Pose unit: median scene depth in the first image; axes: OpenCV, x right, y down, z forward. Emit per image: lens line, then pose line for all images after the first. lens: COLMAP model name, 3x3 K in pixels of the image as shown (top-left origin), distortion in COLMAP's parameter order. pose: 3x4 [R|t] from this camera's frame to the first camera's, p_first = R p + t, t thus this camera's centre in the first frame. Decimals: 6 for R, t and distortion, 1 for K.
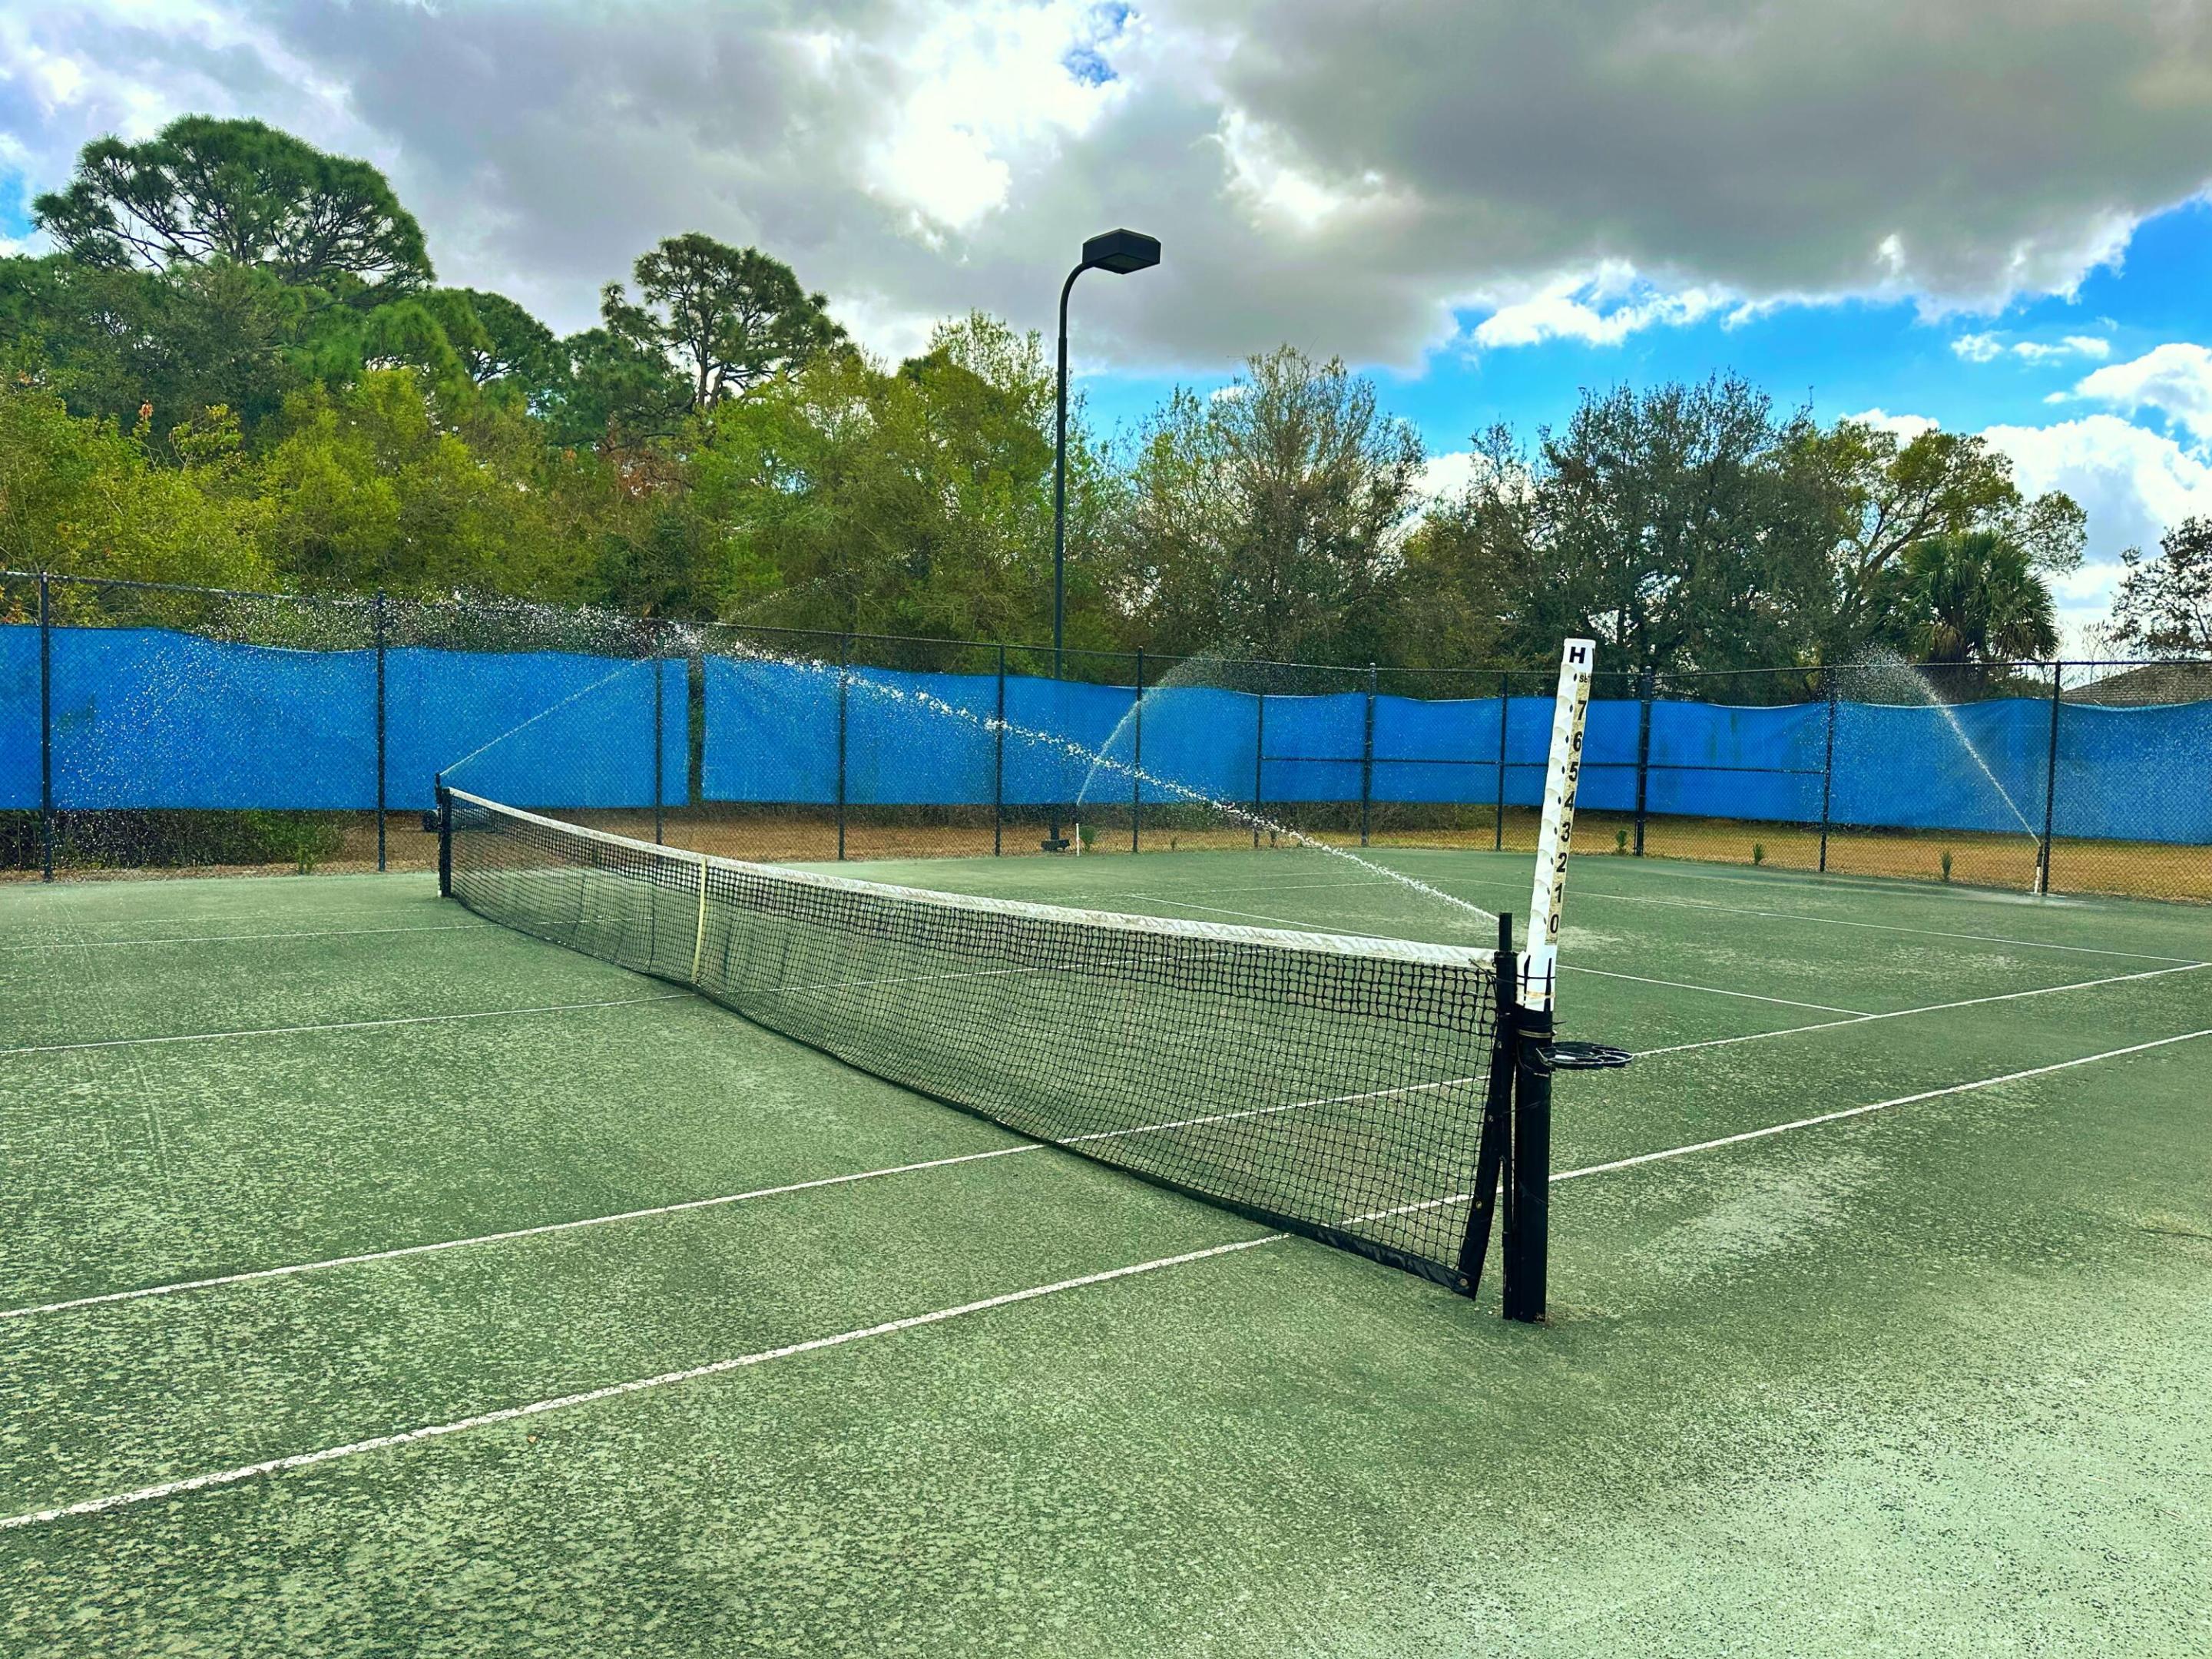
lens RADIAL K [[1534.8, 0, 1106.0], [0, 1534.8, 829.5], [0, 0, 1]] dist [0.005432, 0.001740]
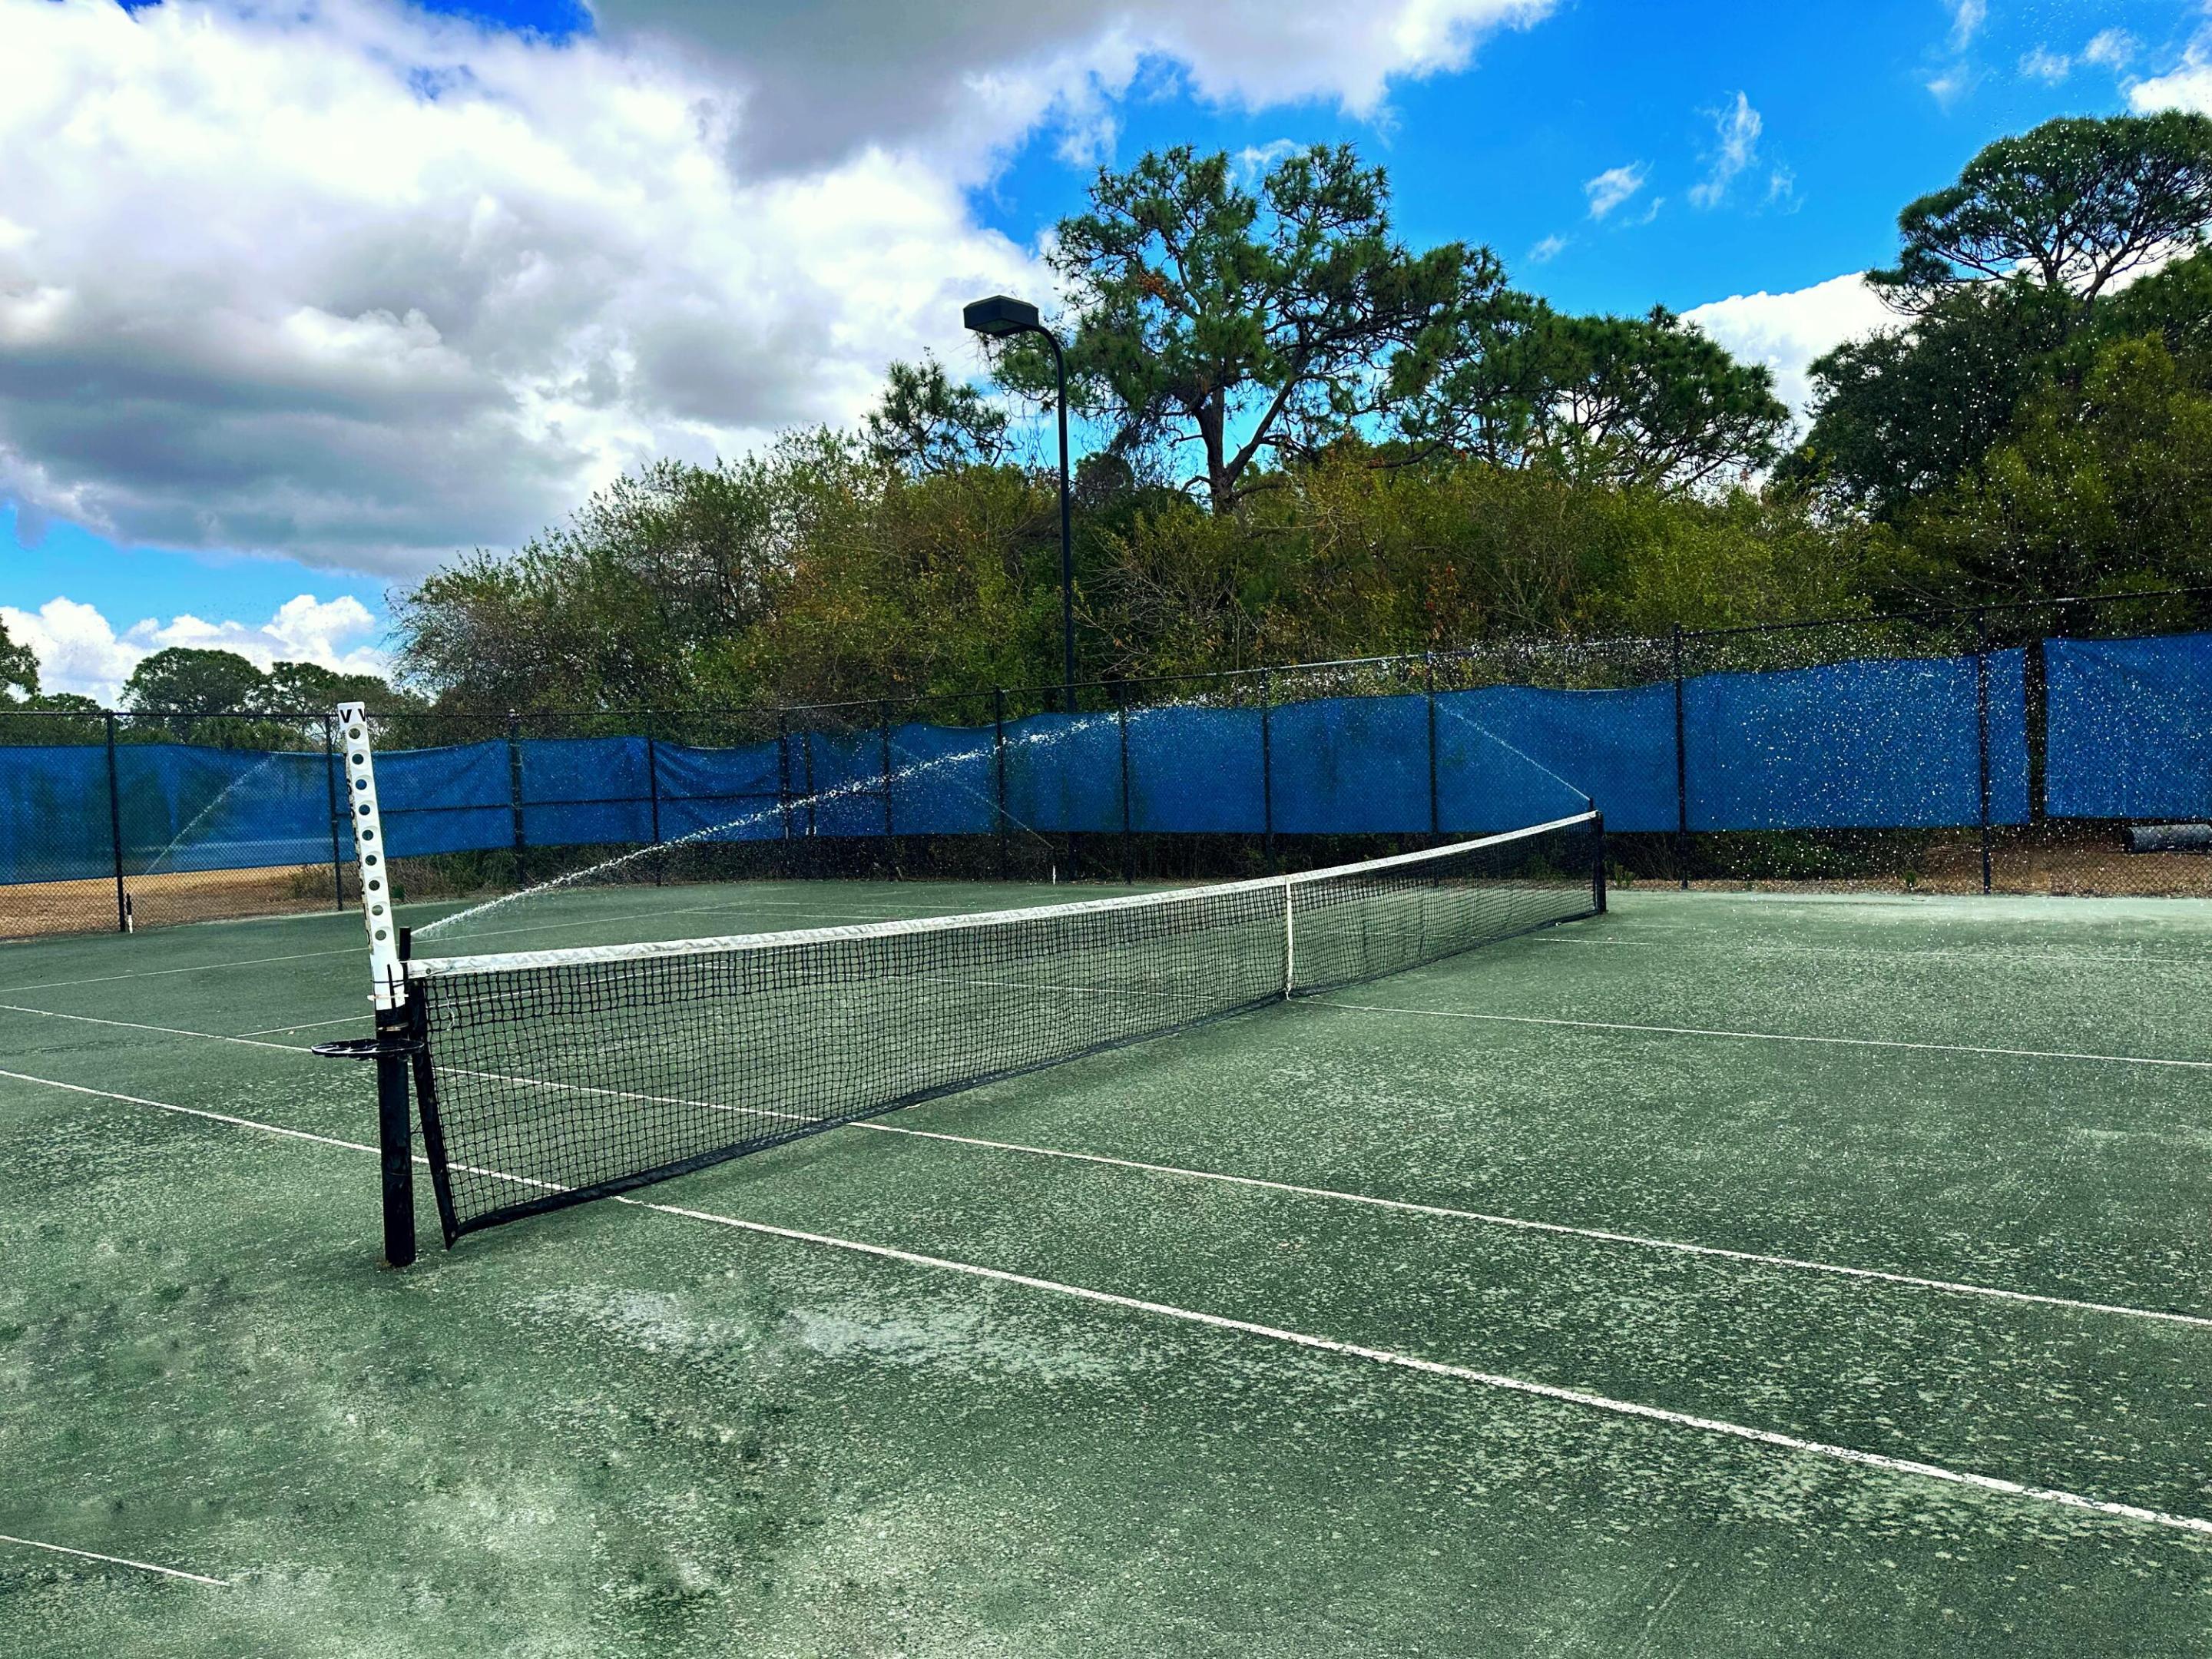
lens RADIAL K [[1534.8, 0, 1106.0], [0, 1534.8, 829.5], [0, 0, 1]] dist [0.005432, 0.001740]
pose [[0.327557, -0.004189, -0.944822, 1.175484], [-0.008696, 0.999934, -0.007448, -0.006198], [0.944792, 0.010655, 0.327499, 0.846582]]
